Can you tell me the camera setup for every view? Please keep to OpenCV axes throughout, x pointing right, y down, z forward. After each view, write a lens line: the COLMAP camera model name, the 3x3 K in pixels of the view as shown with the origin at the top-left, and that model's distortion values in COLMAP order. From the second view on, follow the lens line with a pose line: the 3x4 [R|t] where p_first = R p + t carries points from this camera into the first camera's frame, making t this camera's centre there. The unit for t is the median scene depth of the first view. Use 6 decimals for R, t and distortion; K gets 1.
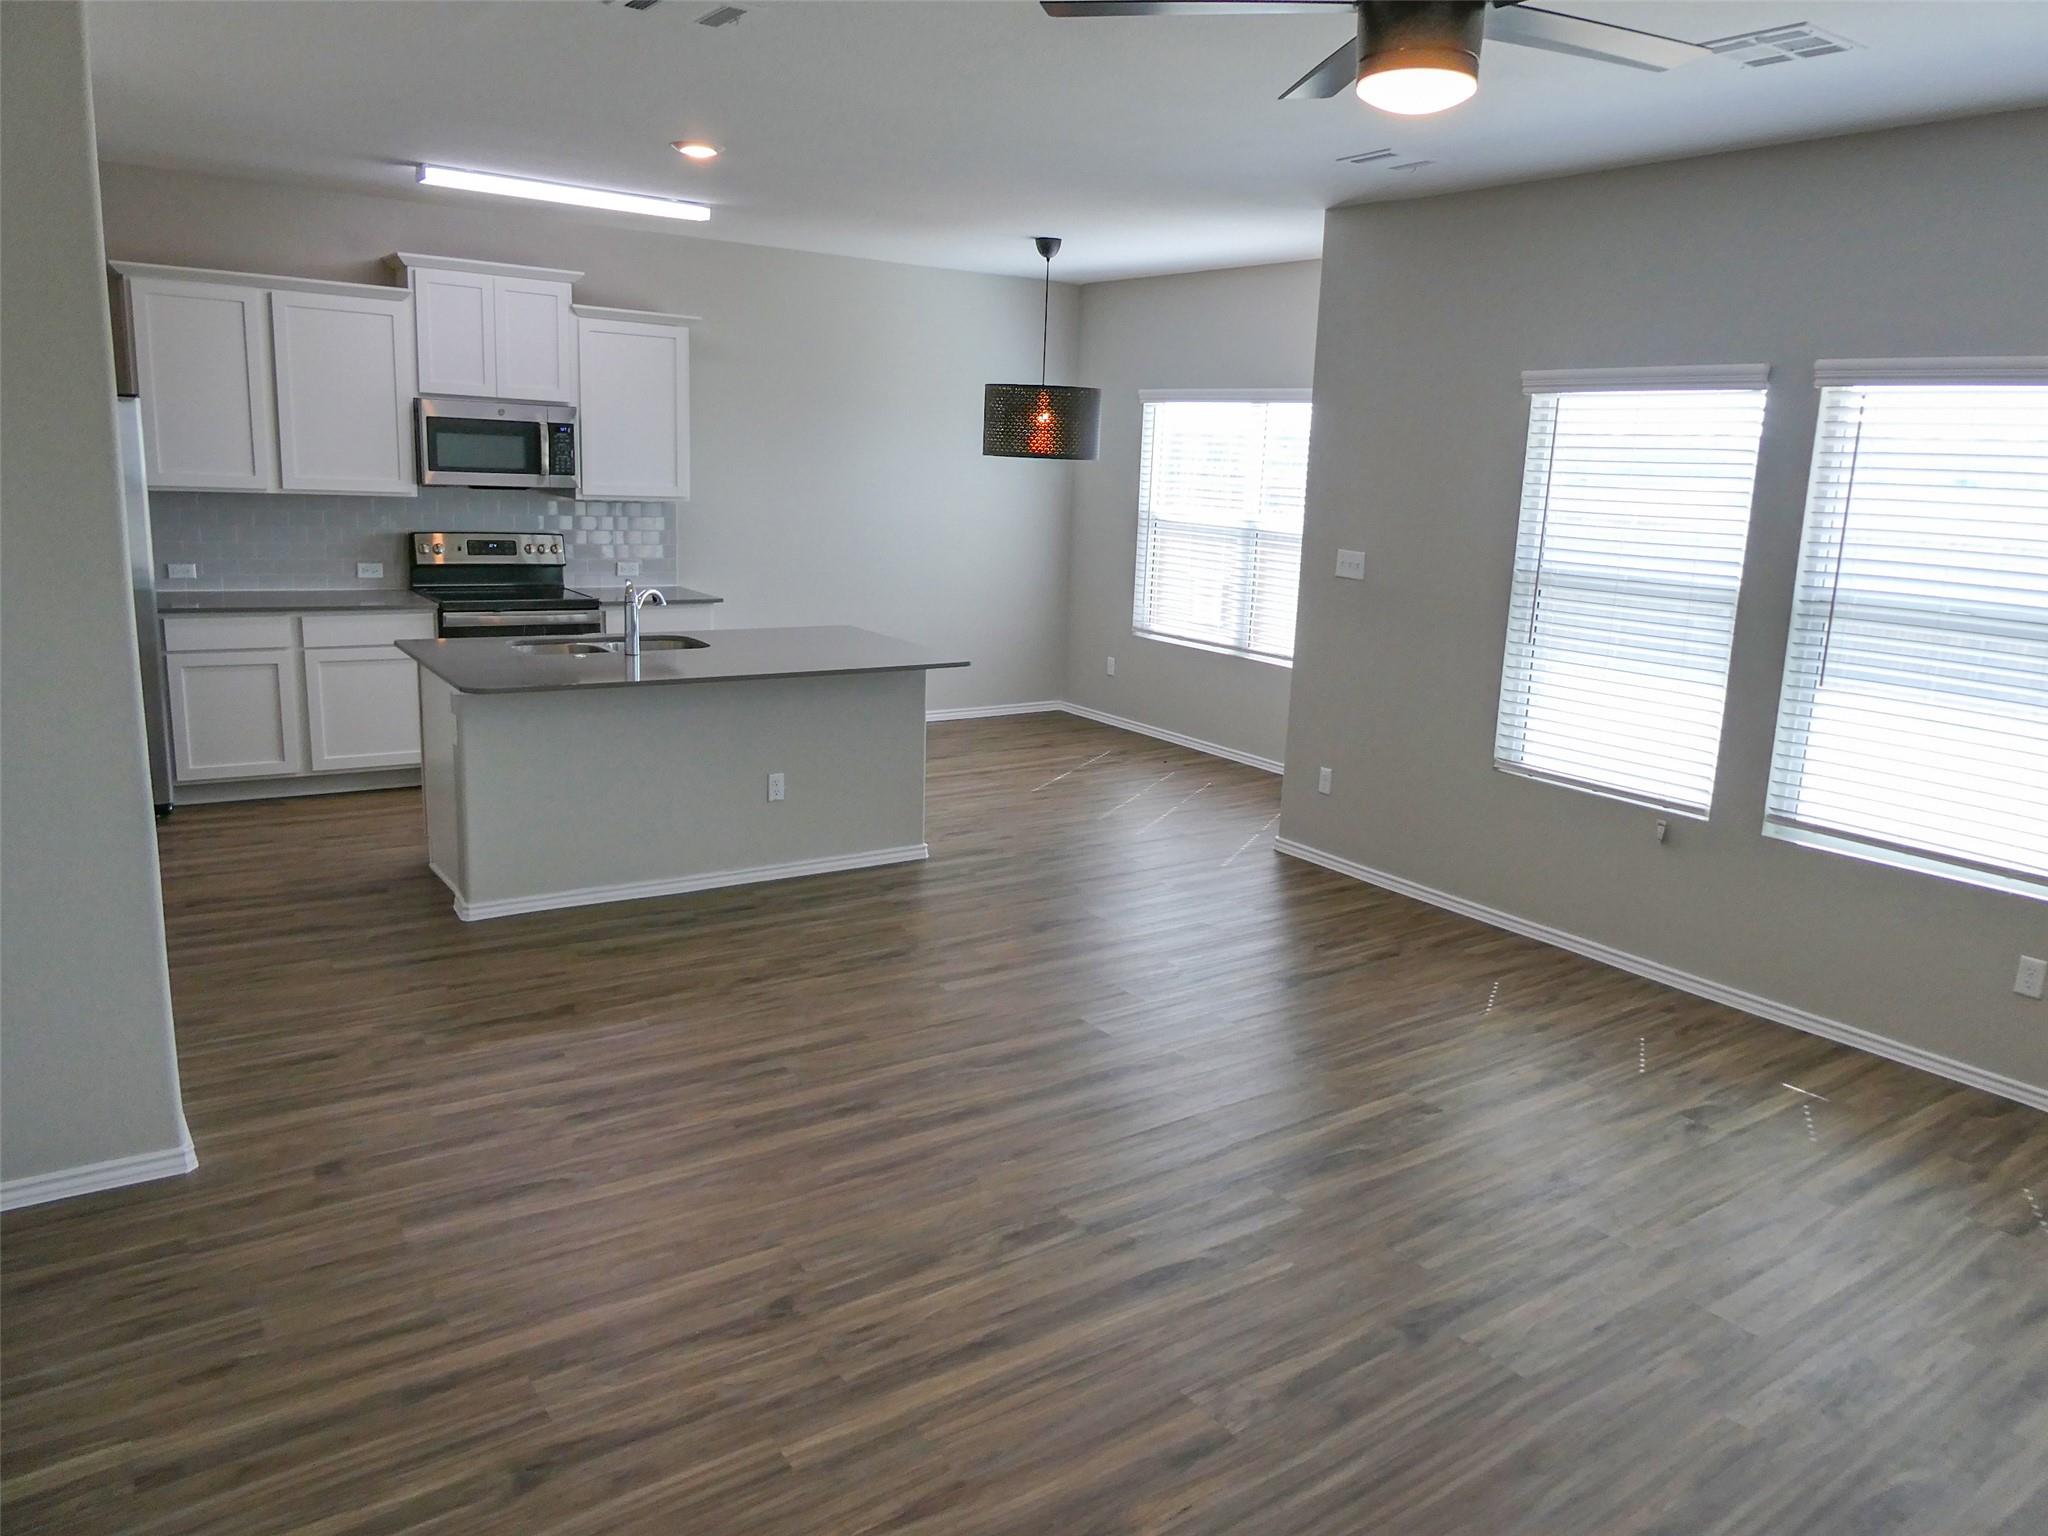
lens RADIAL K [[1438.3, 0, 1072.1], [0, 1438.3, 768.6], [0, 0, 1]] dist [0.001520, -0.000025]
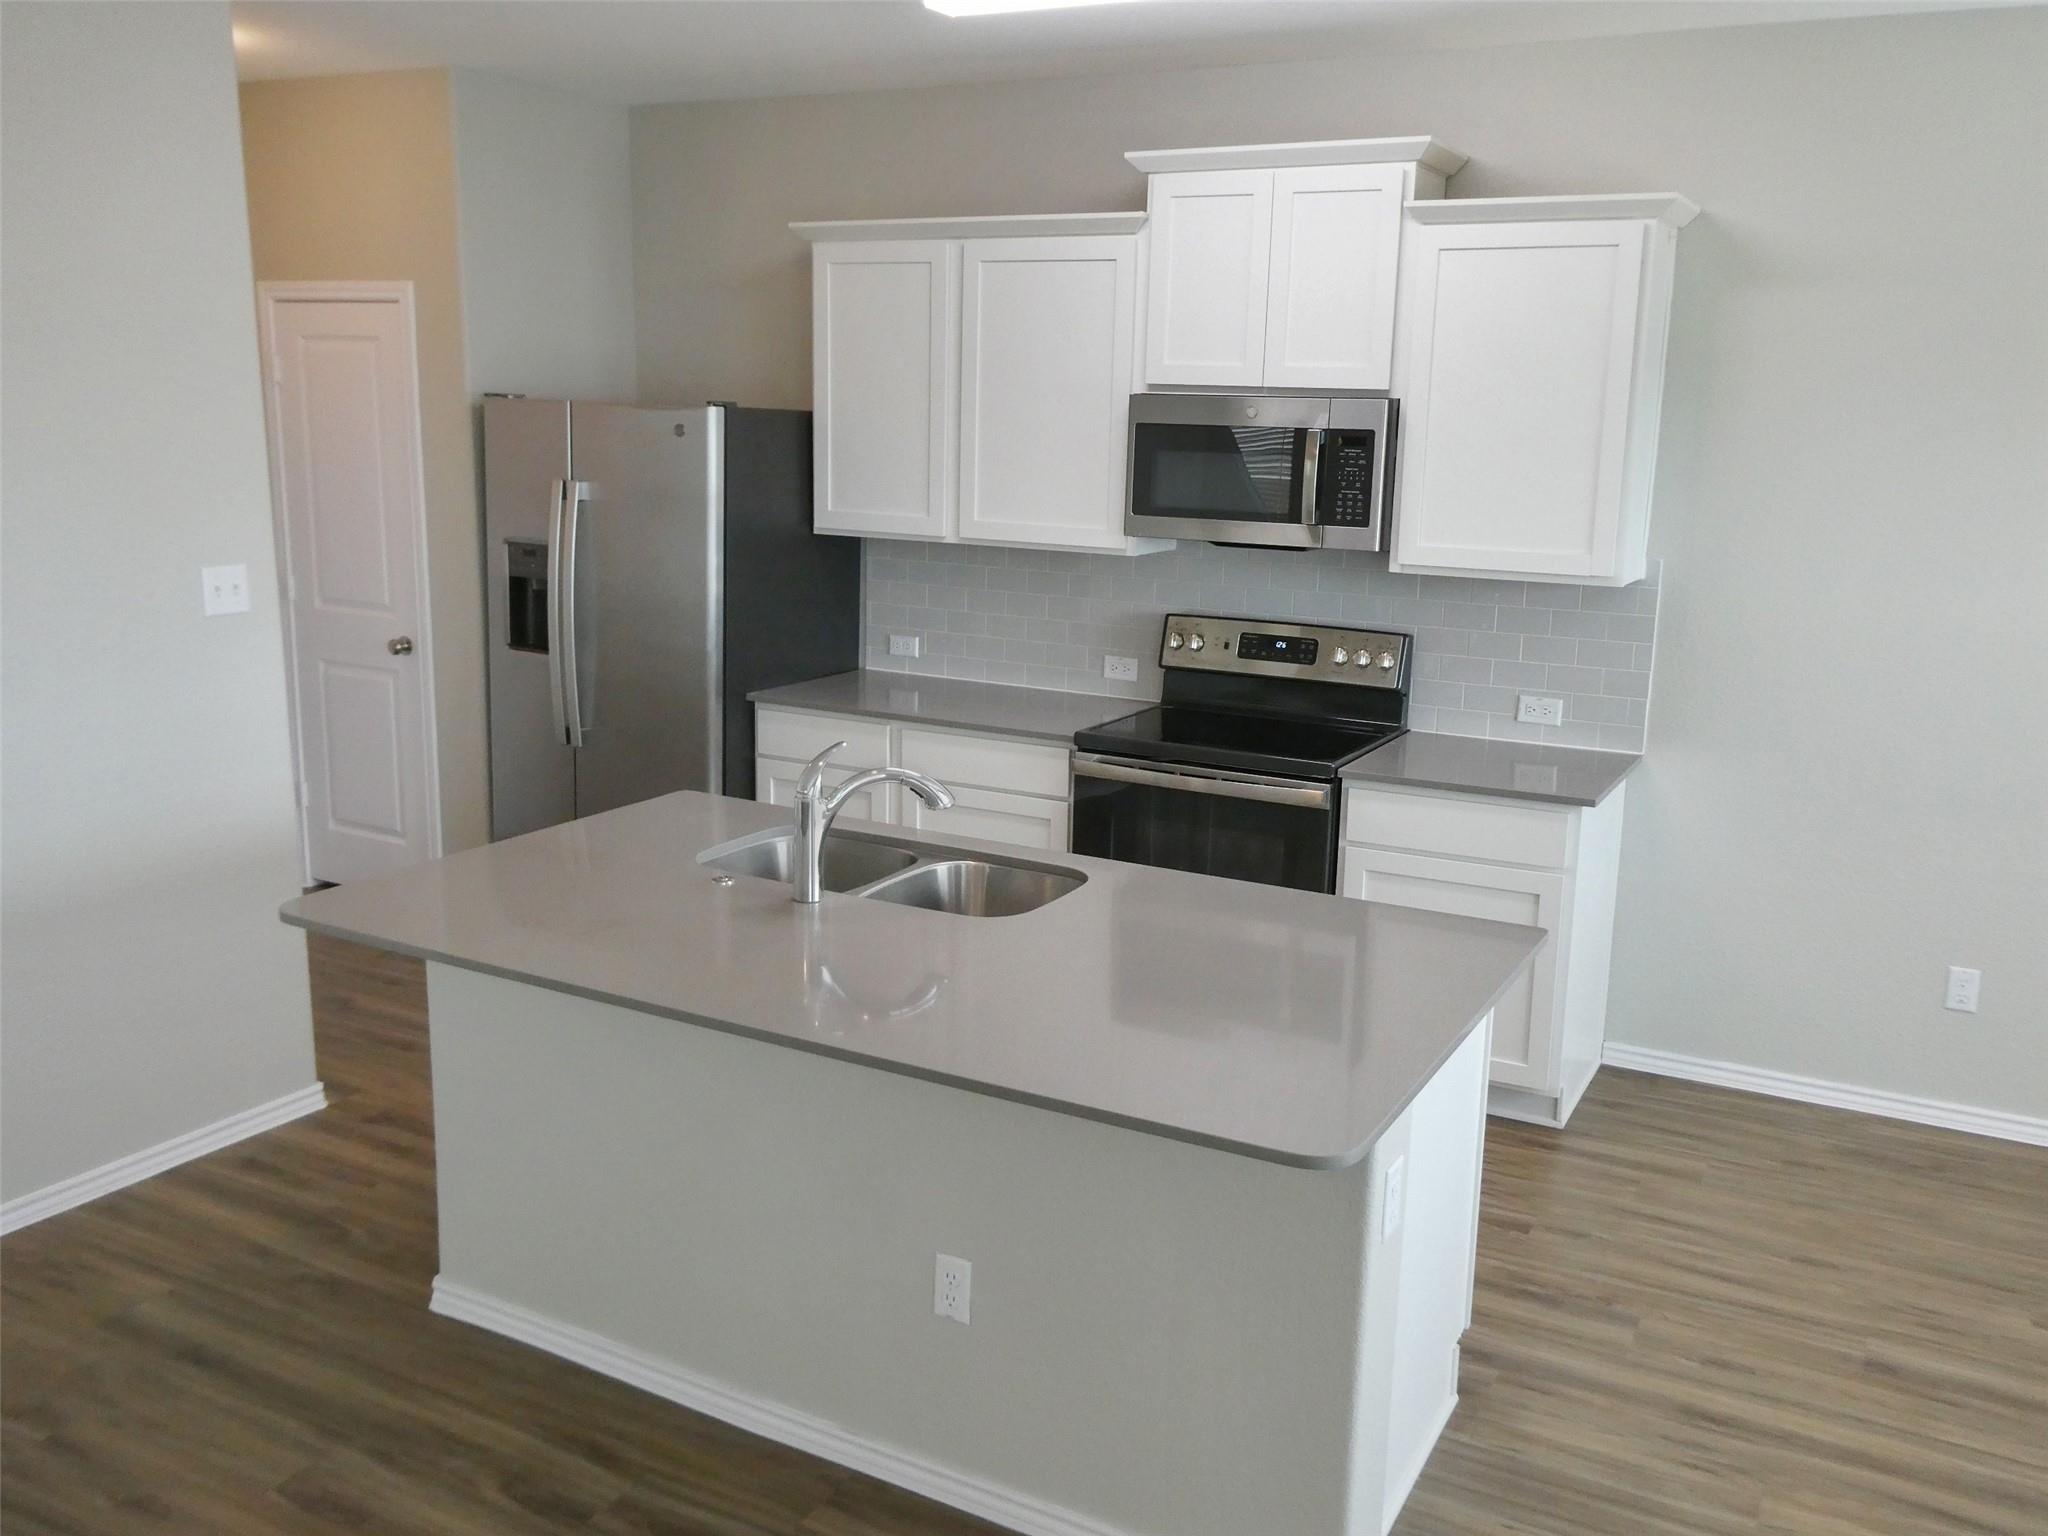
lens RADIAL K [[1706.2, 0, 1050.9], [0, 1706.2, 759.7], [0, 0, 1]] dist [0.008967, 0.016201]
pose [[0.438033, 0.142300, -0.887625, 0.257977], [-0.201443, 0.977820, 0.057350, -0.200670], [0.876098, 0.153685, 0.456983, 0.943469]]
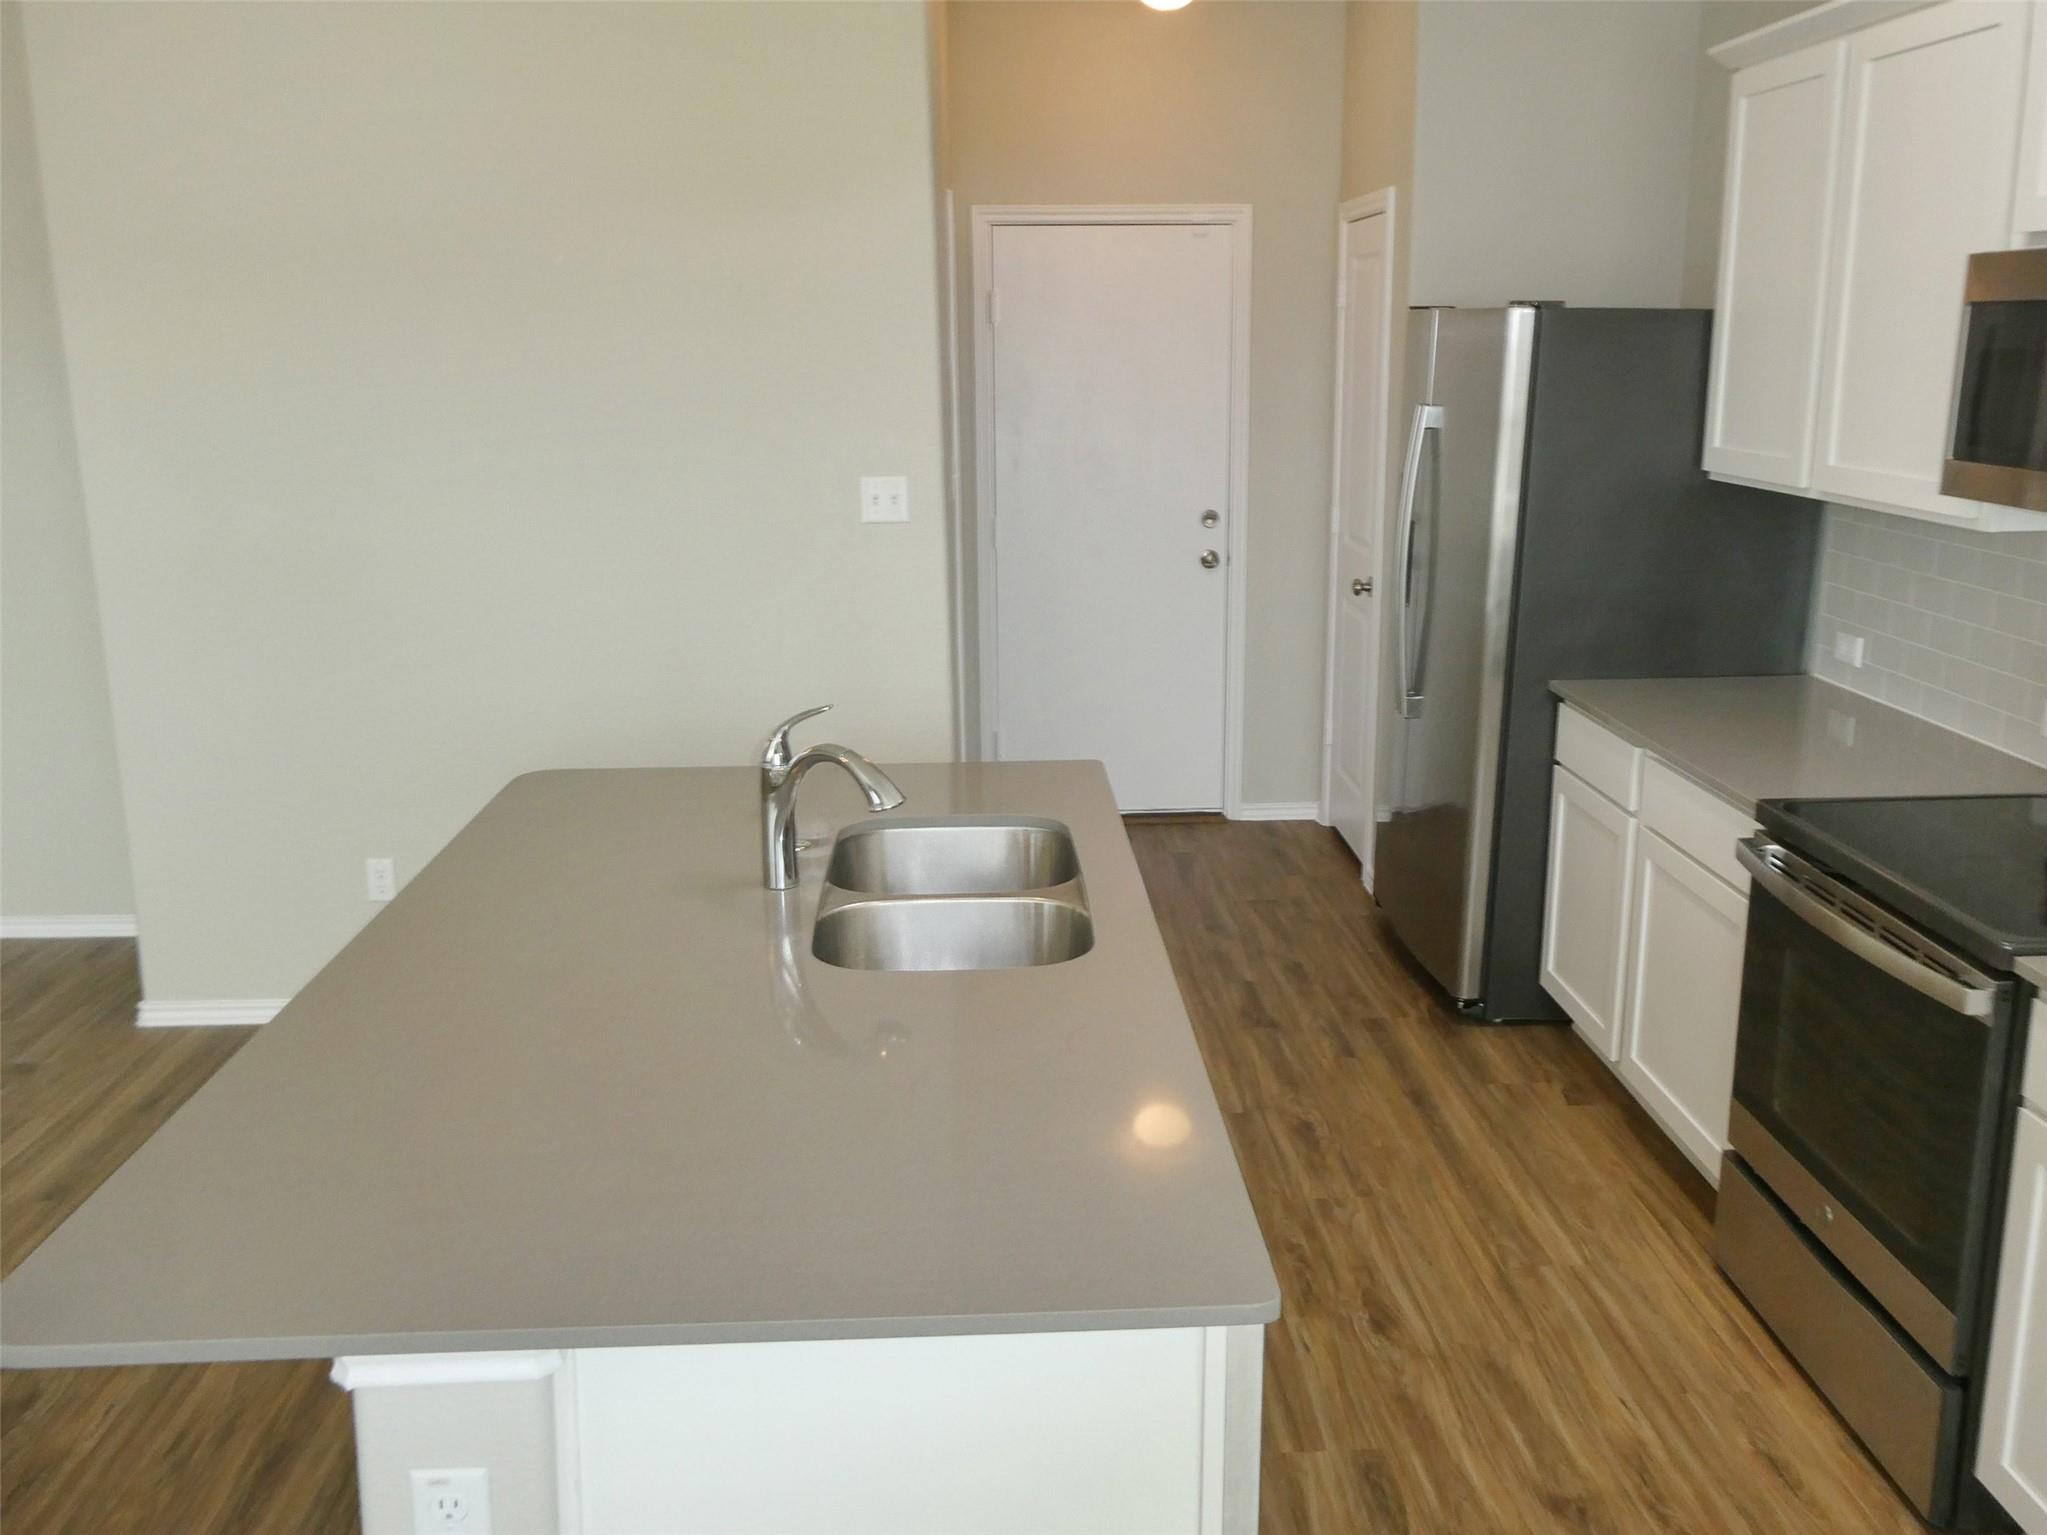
lens RADIAL K [[1728.5, 0, 1053.4], [0, 1728.5, 770.5], [0, 0, 1]] dist [0.008658, 0.023763]
pose [[-0.544040, 0.153504, -0.824898, 0.048135], [-0.207701, 0.927888, 0.309653, -0.315530], [0.812946, 0.339796, -0.472925, 1.491693]]
